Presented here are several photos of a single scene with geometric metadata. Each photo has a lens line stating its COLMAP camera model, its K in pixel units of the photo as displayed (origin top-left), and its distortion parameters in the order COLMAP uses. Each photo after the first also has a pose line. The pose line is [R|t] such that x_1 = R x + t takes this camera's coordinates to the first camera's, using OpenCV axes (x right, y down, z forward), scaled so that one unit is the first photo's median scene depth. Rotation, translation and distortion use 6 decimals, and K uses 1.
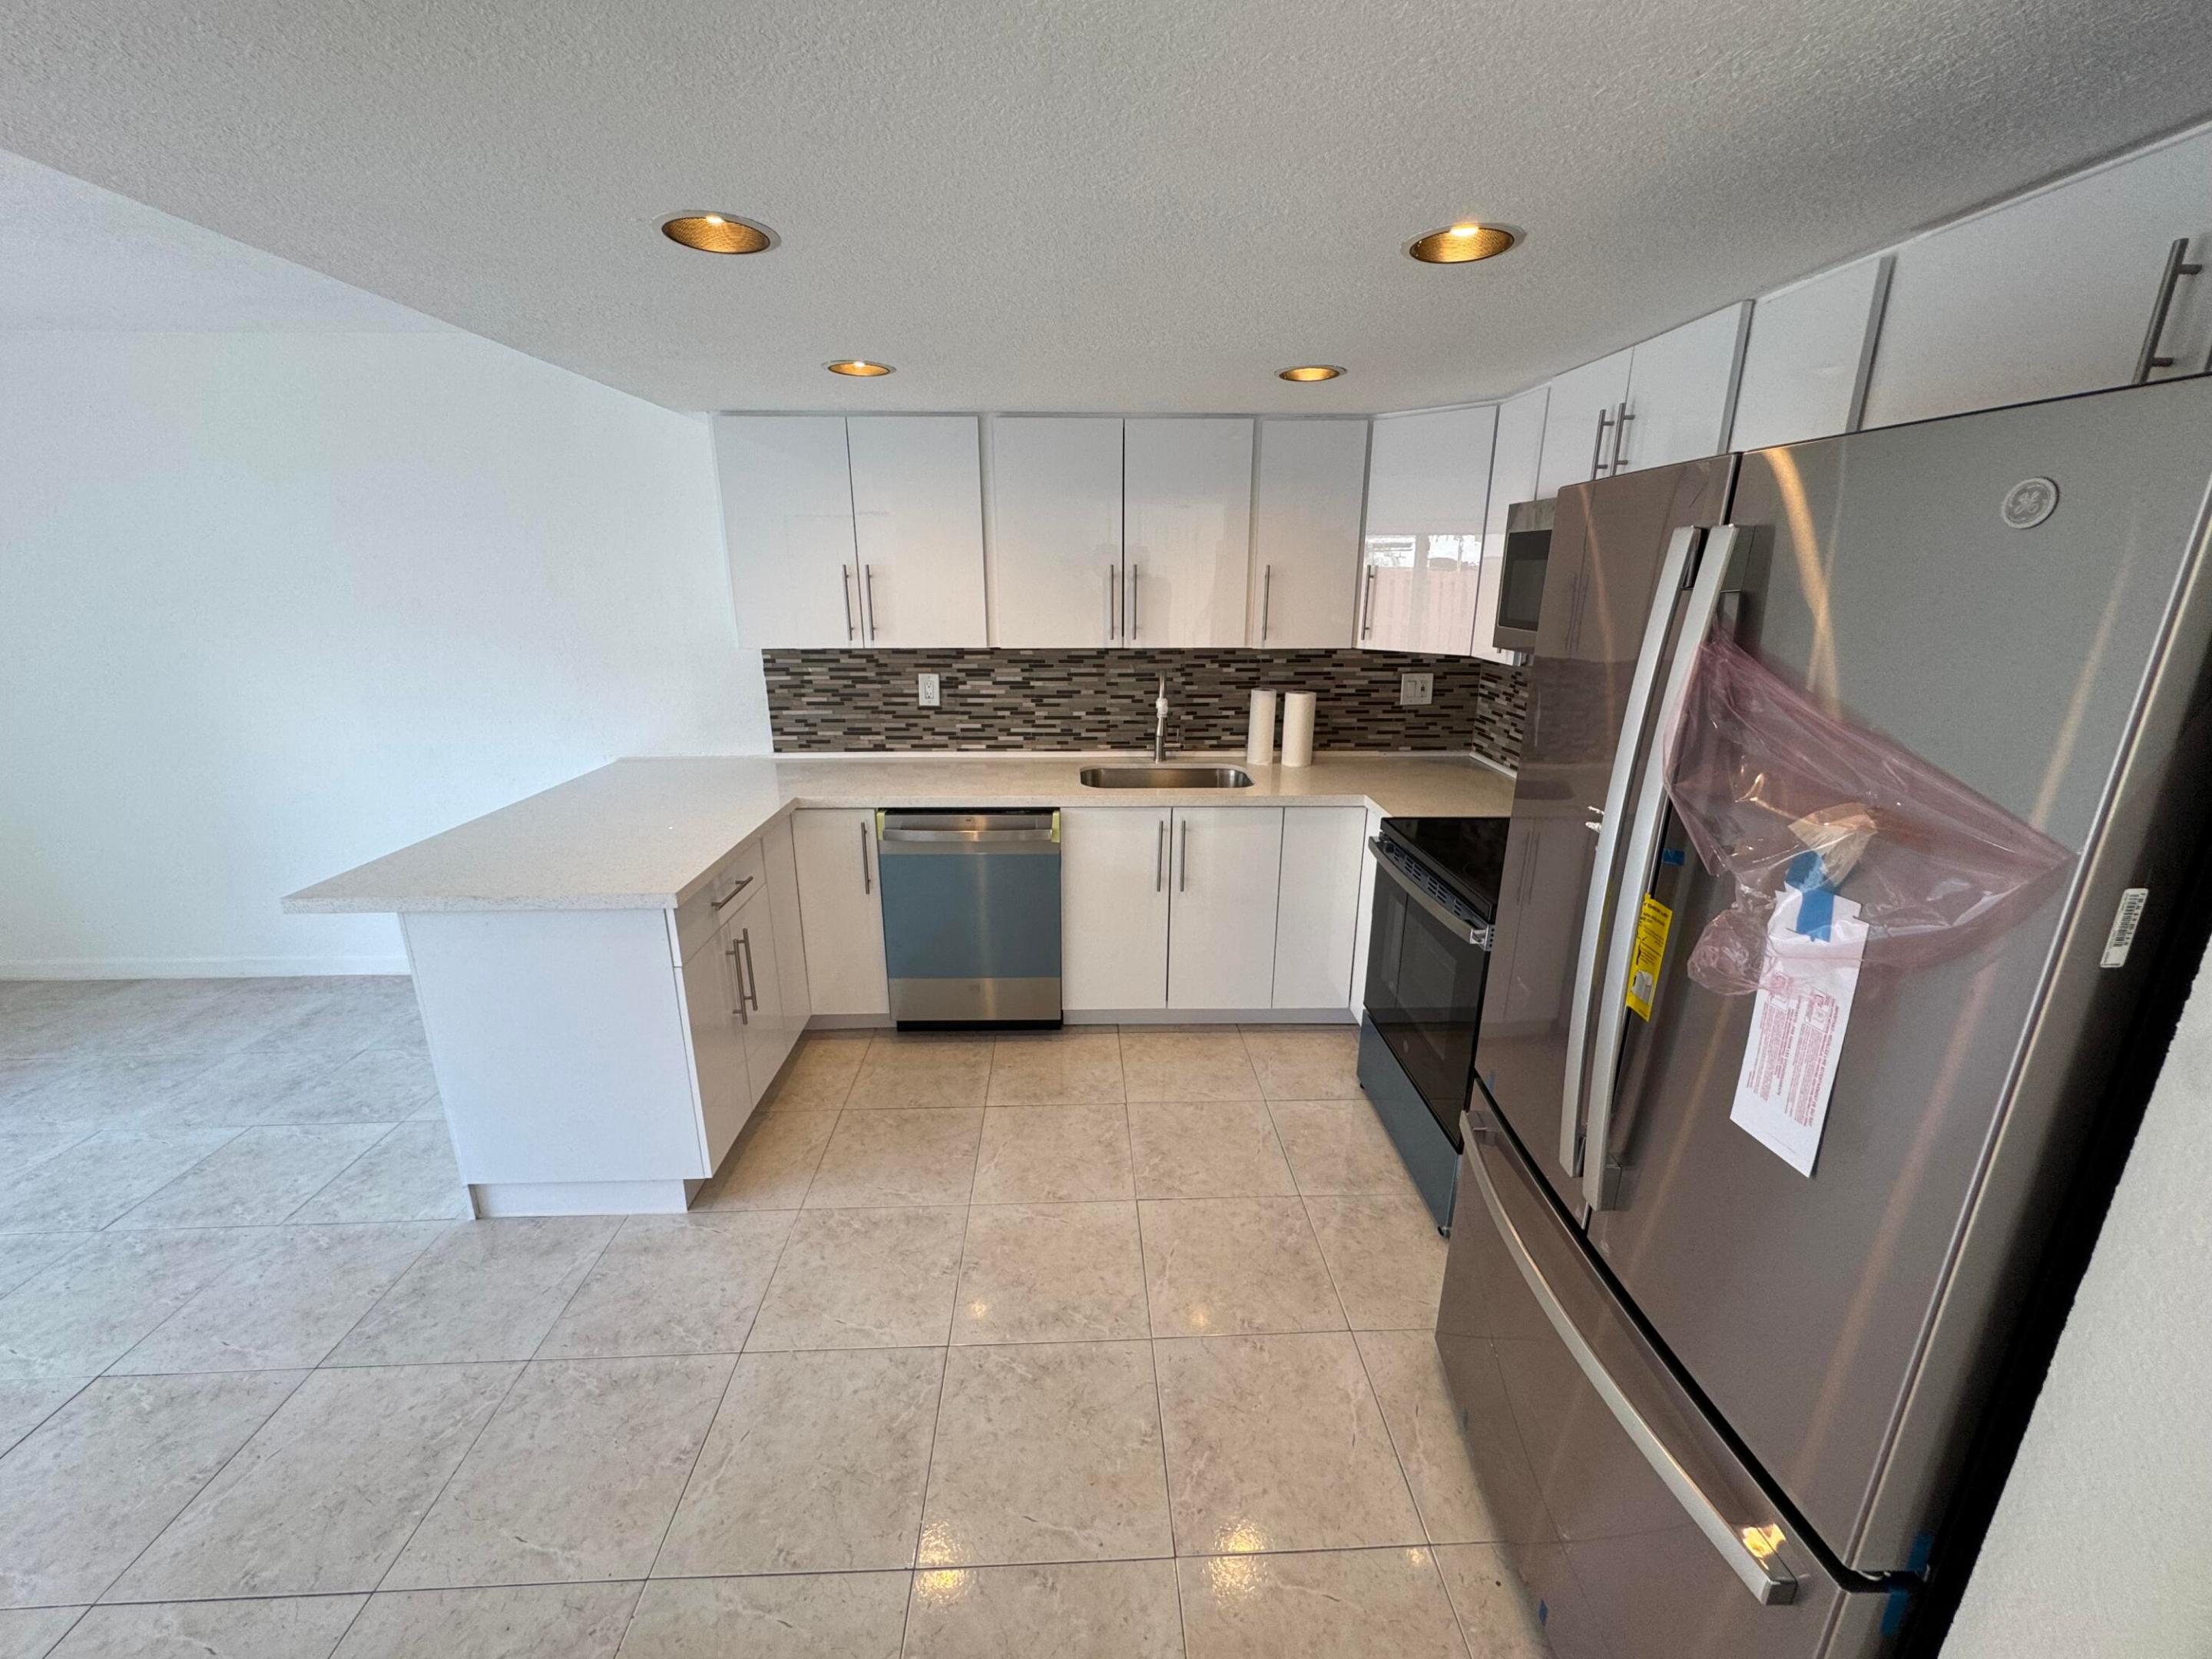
lens RADIAL K [[871.4, 0, 1112.8], [0, 871.4, 822.9], [0, 0, 1]] dist [-0.009664, 0.000390]
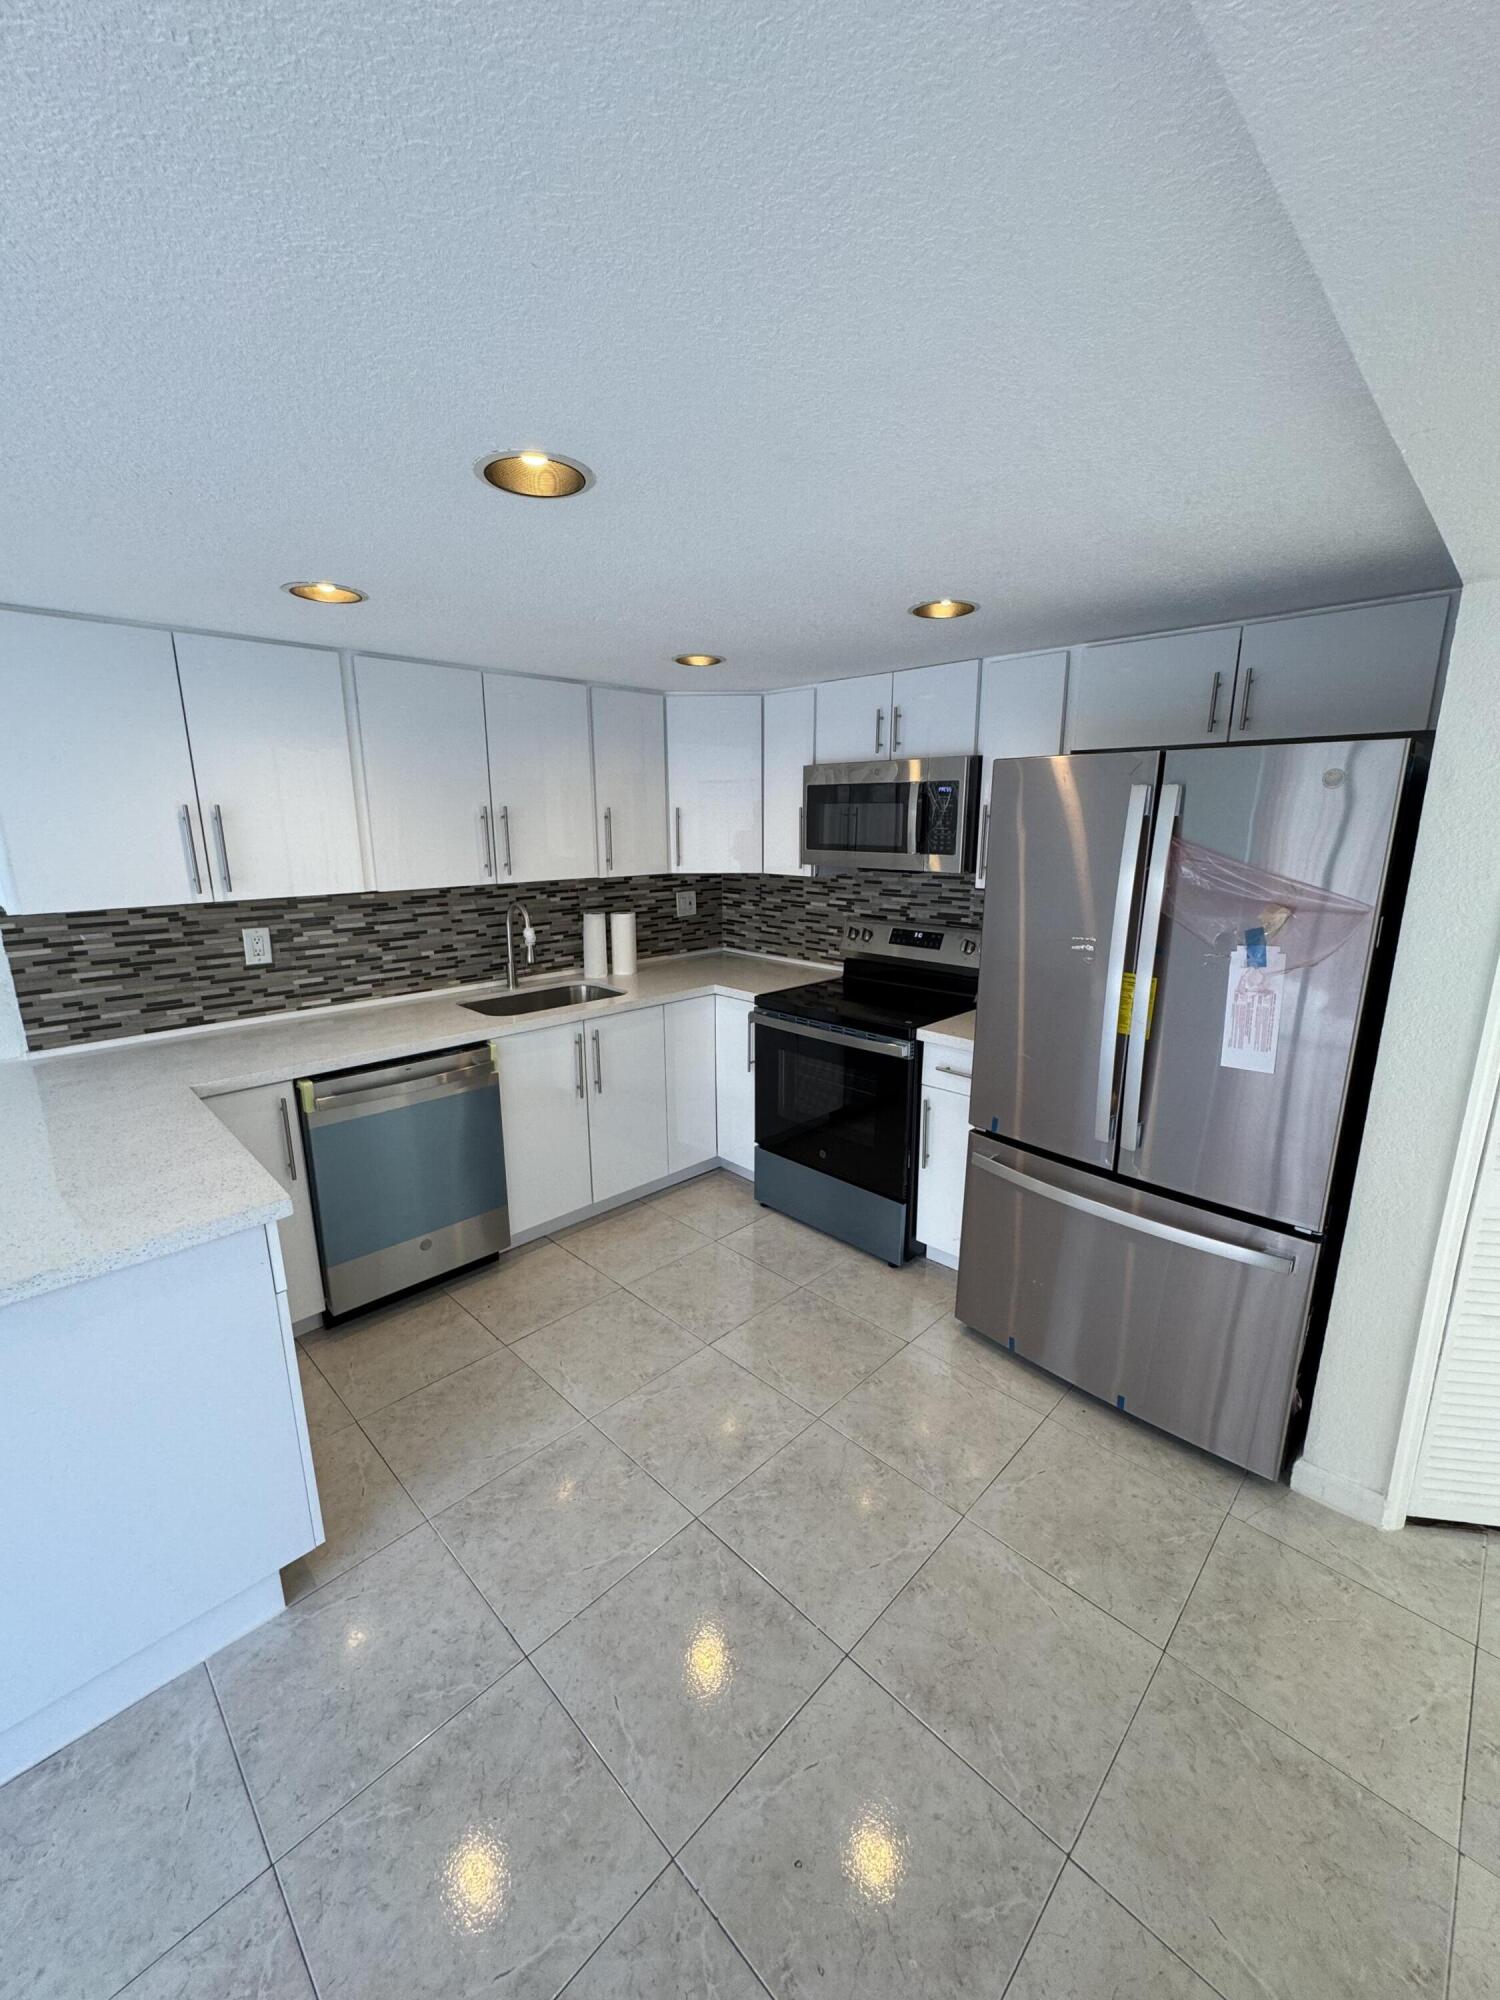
lens RADIAL K [[787.9, 0, 750.0], [0, 787.9, 1000.0], [0, 0, 1]] dist [-0.009664, 0.000390]
pose [[0.733946, -0.156247, 0.660992, -0.383961], [0.191688, 0.981270, 0.019110, -0.019182], [-0.651597, 0.112678, 0.750150, 0.086209]]
